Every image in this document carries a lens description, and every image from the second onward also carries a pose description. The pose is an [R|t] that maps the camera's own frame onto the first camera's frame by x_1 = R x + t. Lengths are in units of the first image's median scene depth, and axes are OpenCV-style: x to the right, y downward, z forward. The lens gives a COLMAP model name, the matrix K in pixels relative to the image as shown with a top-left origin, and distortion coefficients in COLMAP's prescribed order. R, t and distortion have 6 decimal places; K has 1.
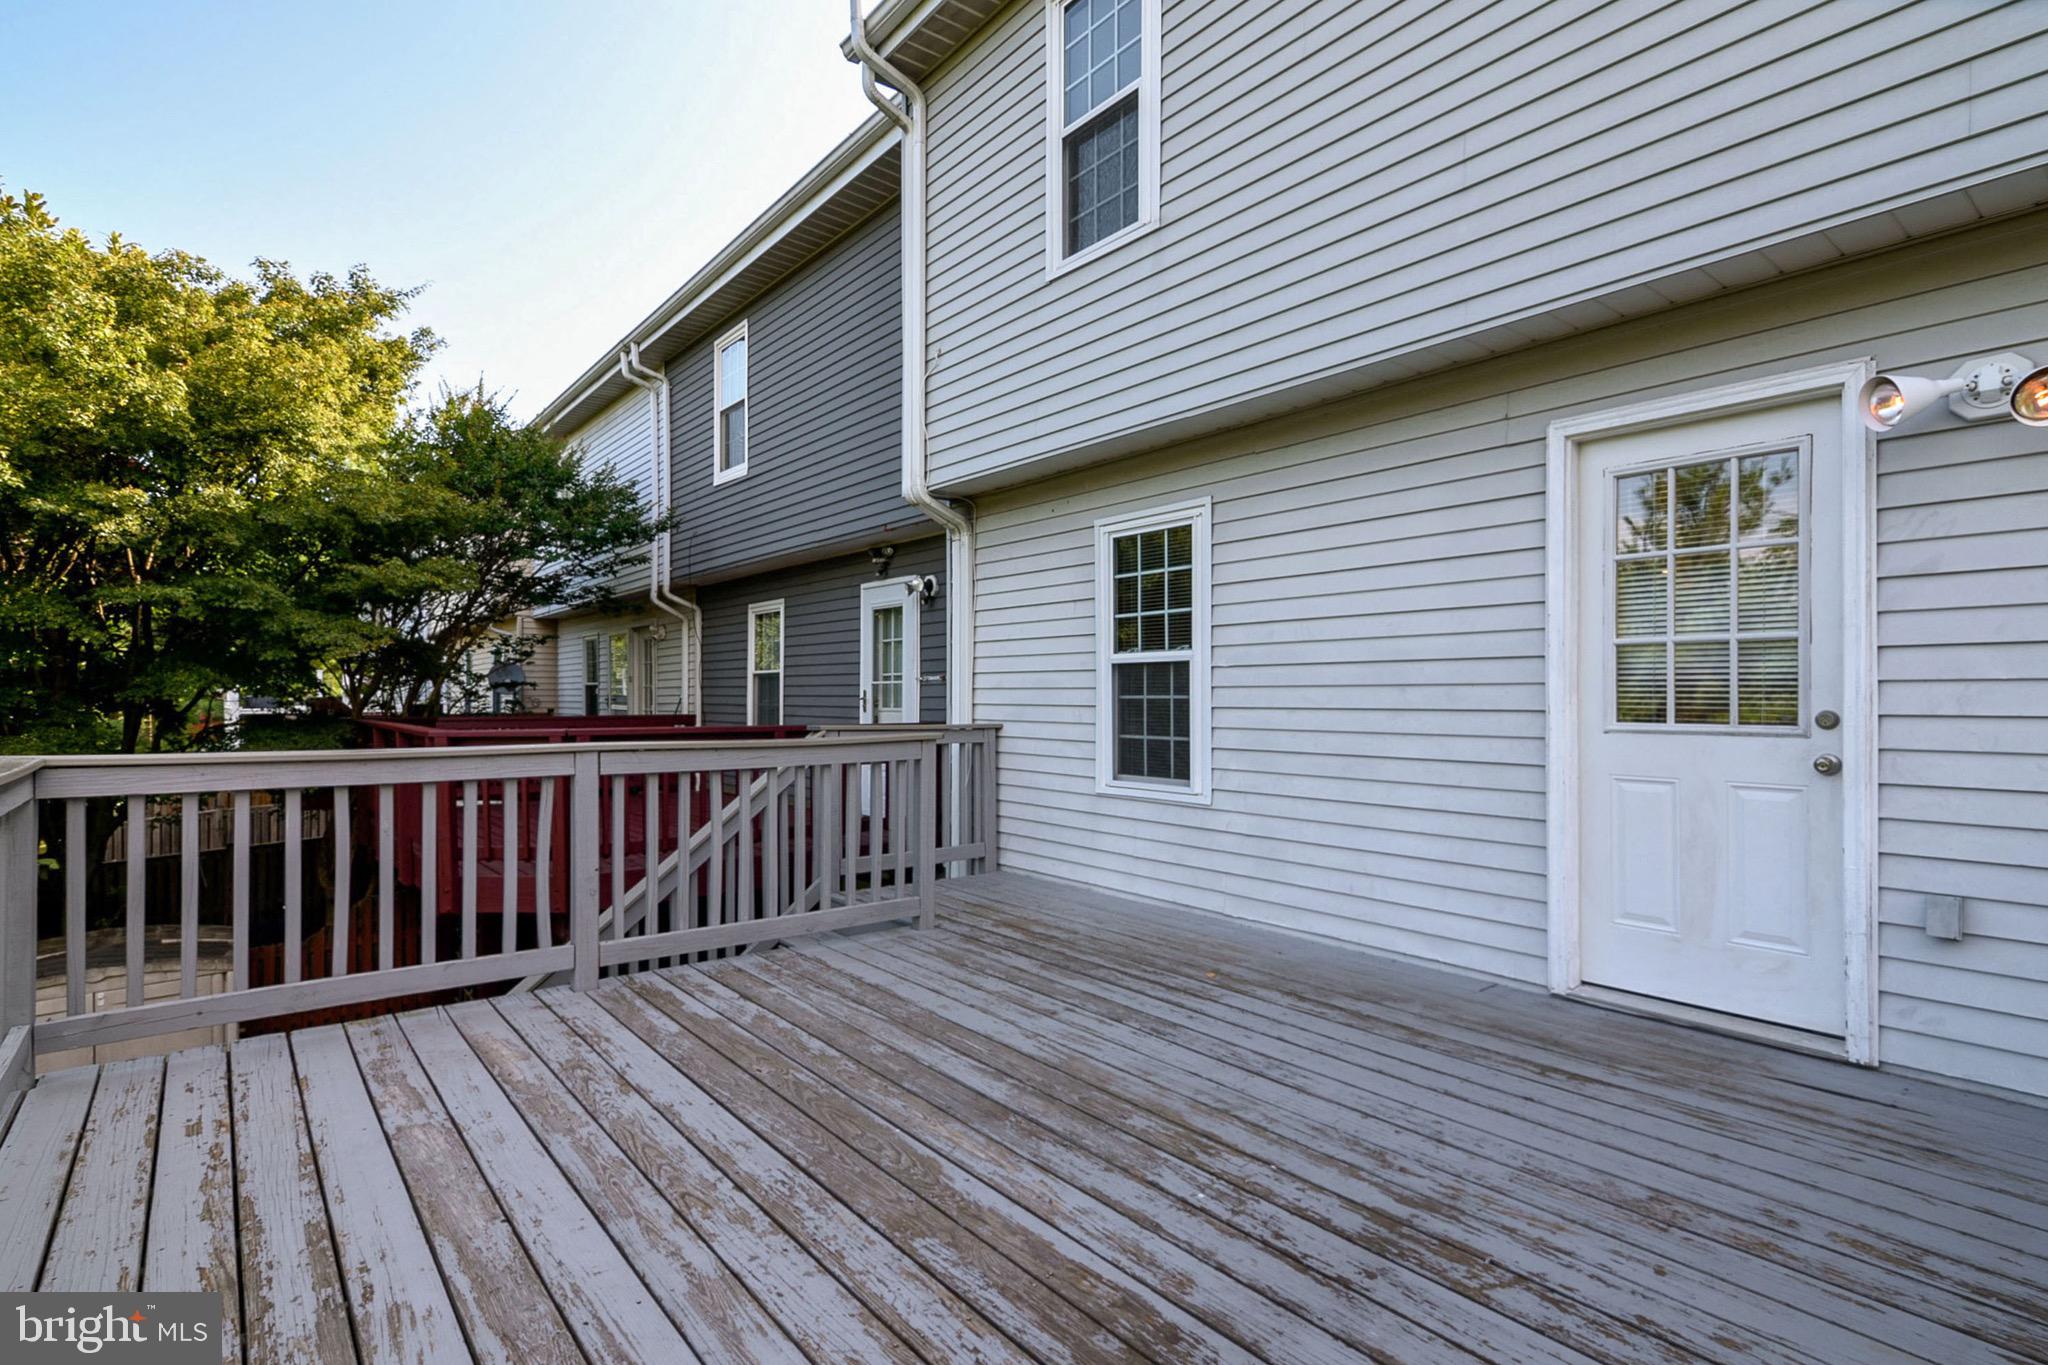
lens RADIAL K [[1027.6, 0, 1036.2], [0, 1027.6, 706.9], [0, 0, 1]] dist [0.000325, -0.012778]
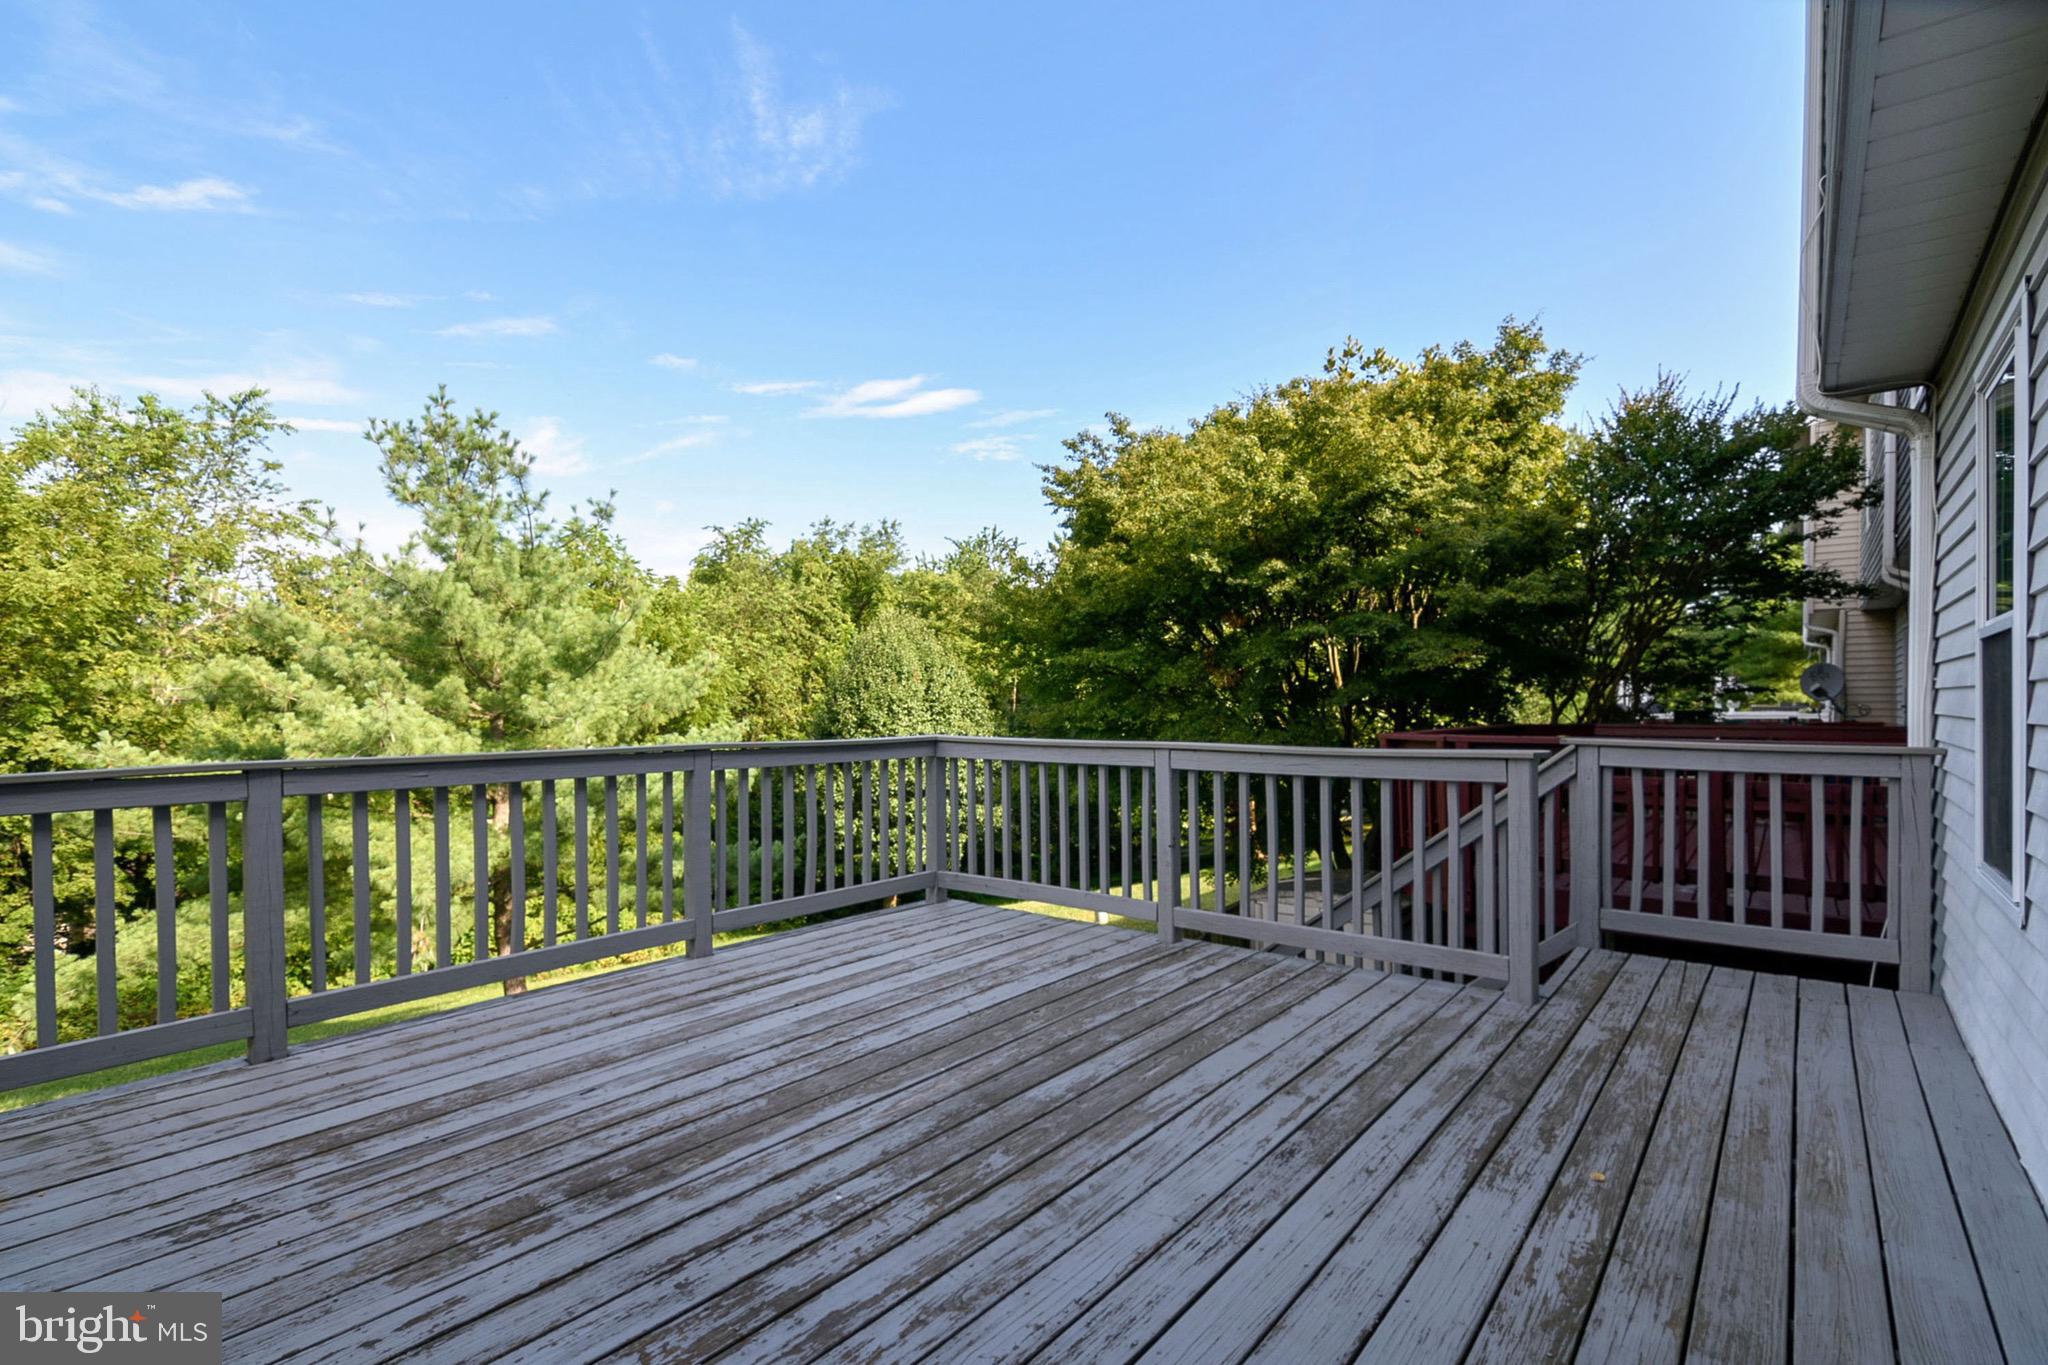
lens RADIAL K [[1027.6, 0, 1036.2], [0, 1027.6, 706.9], [0, 0, 1]] dist [0.000325, -0.012778]
pose [[0.214959, 0.009790, -0.976574, 0.859080], [-0.017474, 0.999828, 0.006177, -0.009253], [0.976467, 0.015736, 0.215093, 0.704437]]
